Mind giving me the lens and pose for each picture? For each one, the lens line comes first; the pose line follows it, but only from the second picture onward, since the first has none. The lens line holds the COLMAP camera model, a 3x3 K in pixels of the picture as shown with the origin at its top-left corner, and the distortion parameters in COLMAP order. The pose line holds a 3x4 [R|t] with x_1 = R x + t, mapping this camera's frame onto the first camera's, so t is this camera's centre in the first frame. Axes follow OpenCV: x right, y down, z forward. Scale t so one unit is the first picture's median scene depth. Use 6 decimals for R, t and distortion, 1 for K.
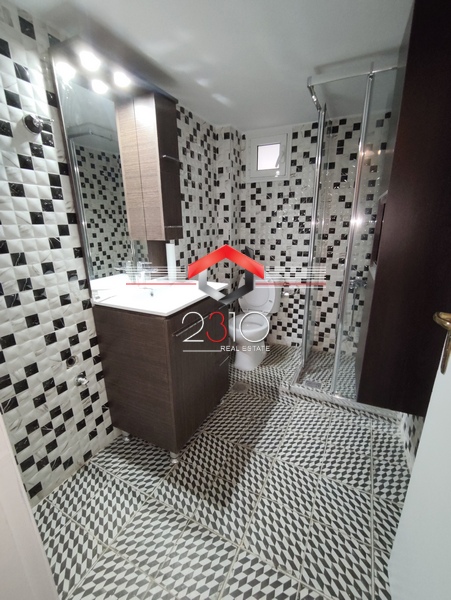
lens RADIAL K [[267.4, 0, 225.4], [0, 267.4, 299.4], [0, 0, 1]] dist [-0.003086, 0.003833]
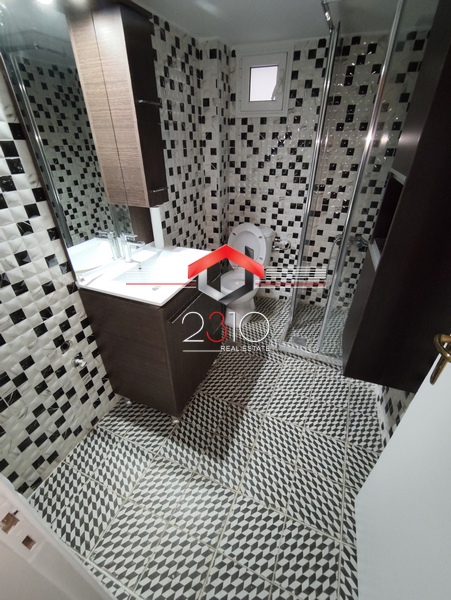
lens RADIAL K [[267.4, 0, 225.4], [0, 267.4, 301.8], [0, 0, 1]] dist [-0.003086, 0.003833]
pose [[0.997957, -0.024960, 0.058814, -0.033671], [0.008561, 0.964470, 0.264055, -0.151252], [-0.063316, -0.263012, 0.962713, 0.044090]]
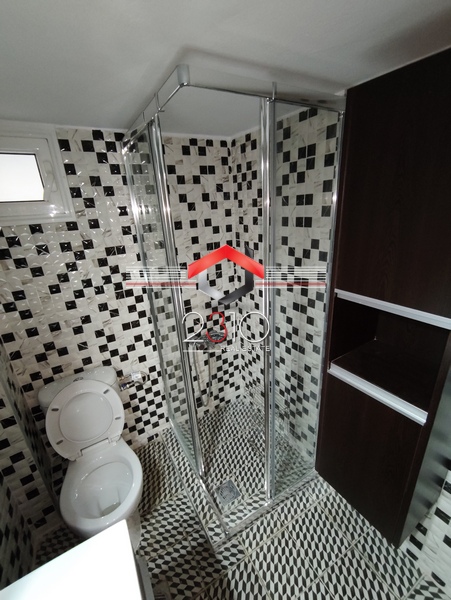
lens RADIAL K [[267.4, 0, 226.1], [0, 267.4, 305.8], [0, 0, 1]] dist [-0.003086, 0.003833]
pose [[0.552428, -0.318094, 0.770480, -0.134049], [0.285392, 0.940637, 0.183720, -0.425552], [-0.783182, 0.118397, 0.610416, 0.606037]]
